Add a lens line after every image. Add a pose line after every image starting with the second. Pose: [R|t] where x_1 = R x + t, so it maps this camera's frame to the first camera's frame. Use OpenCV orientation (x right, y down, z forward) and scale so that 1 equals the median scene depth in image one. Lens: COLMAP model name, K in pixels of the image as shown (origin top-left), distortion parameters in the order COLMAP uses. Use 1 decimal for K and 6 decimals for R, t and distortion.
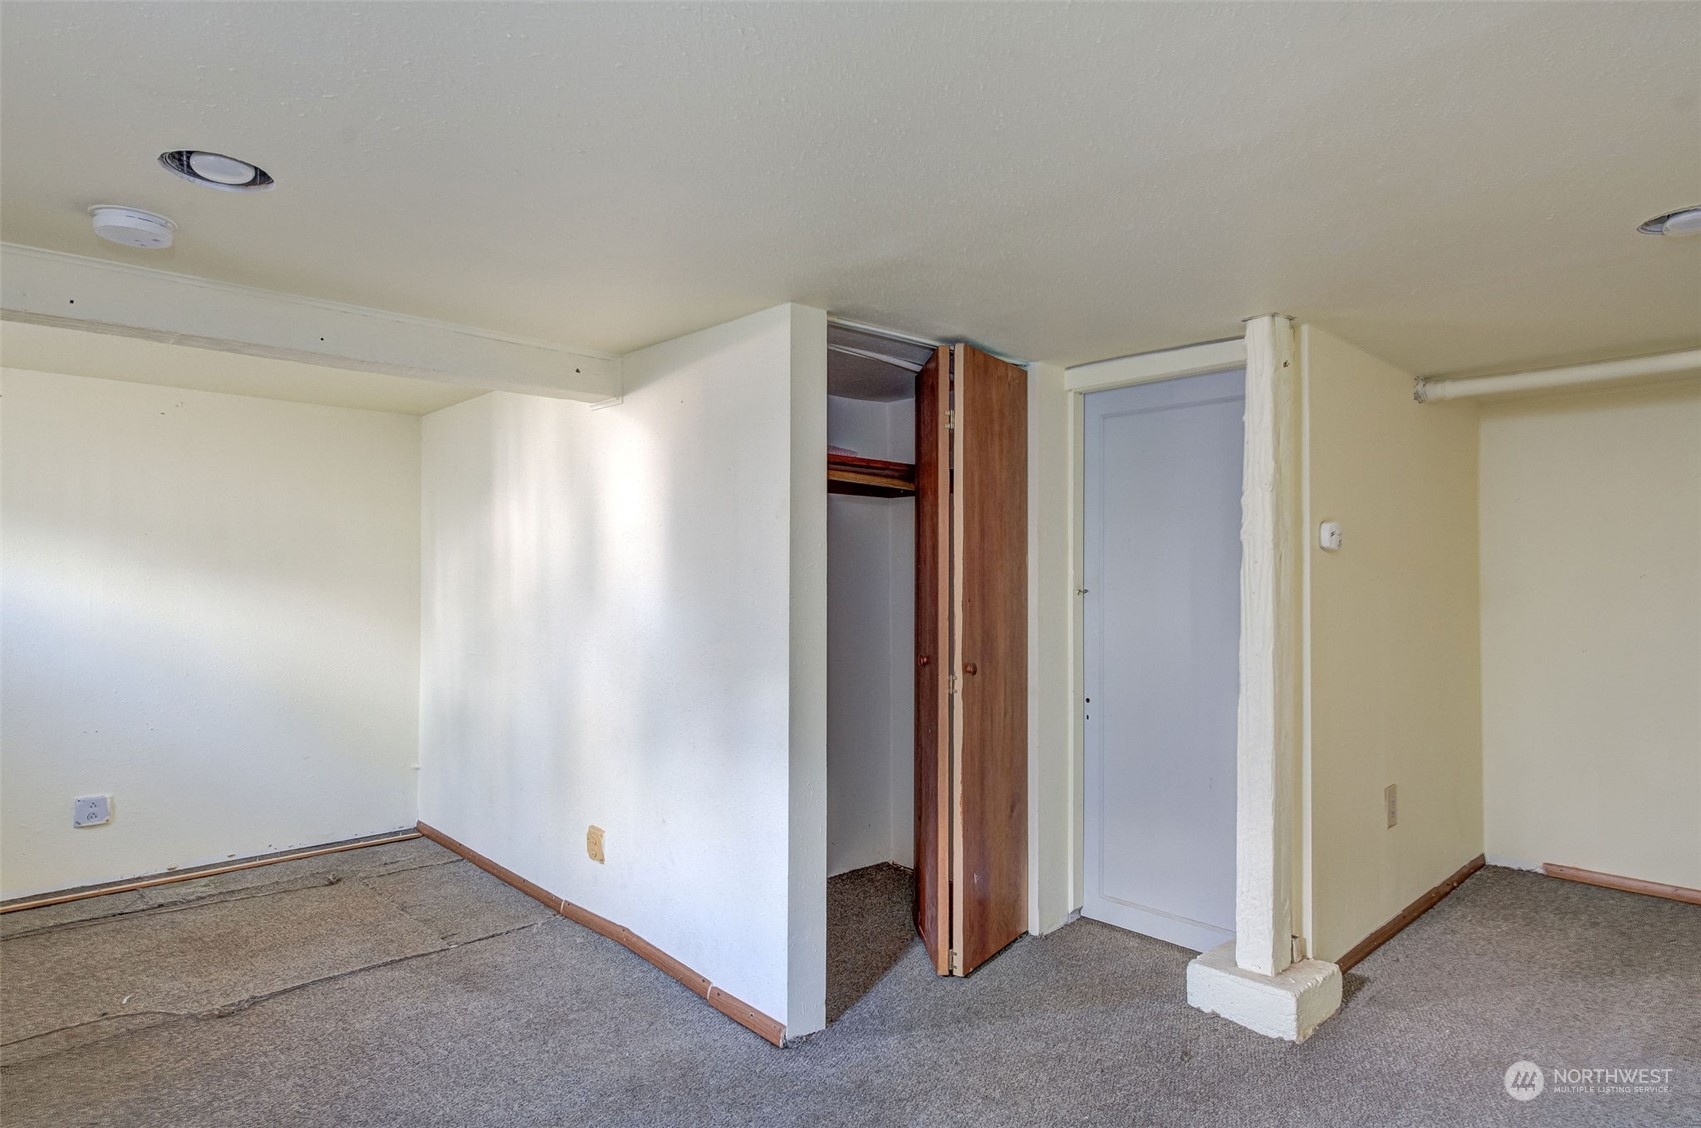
lens RADIAL K [[958.8, 0, 849.9], [0, 958.8, 568.7], [0, 0, 1]] dist [0.000916, 0.000441]
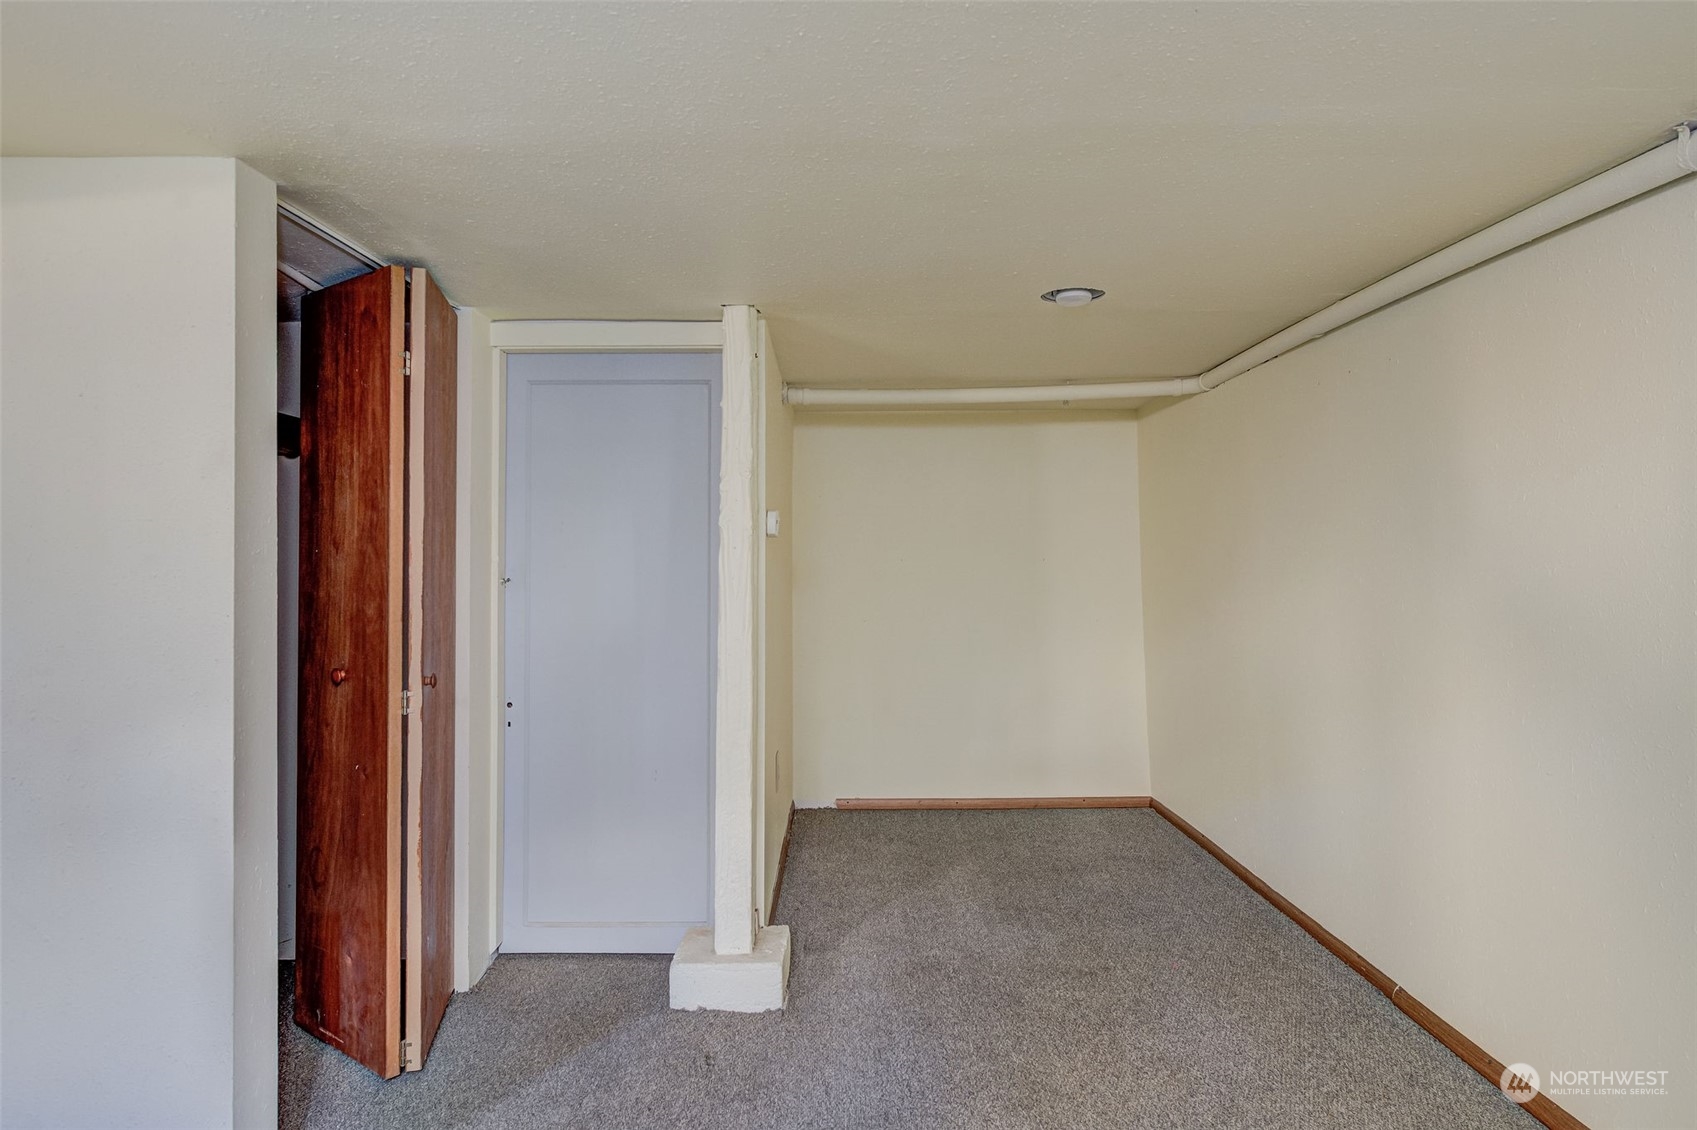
lens RADIAL K [[1004.1, 0, 847.6], [0, 1004.1, 557.2], [0, 0, 1]] dist [-0.007852, -0.000247]
pose [[0.679866, -0.001876, 0.733334, -0.248156], [-0.002258, 0.999987, 0.004651, -0.002549], [-0.733333, -0.004818, 0.679853, 0.181040]]
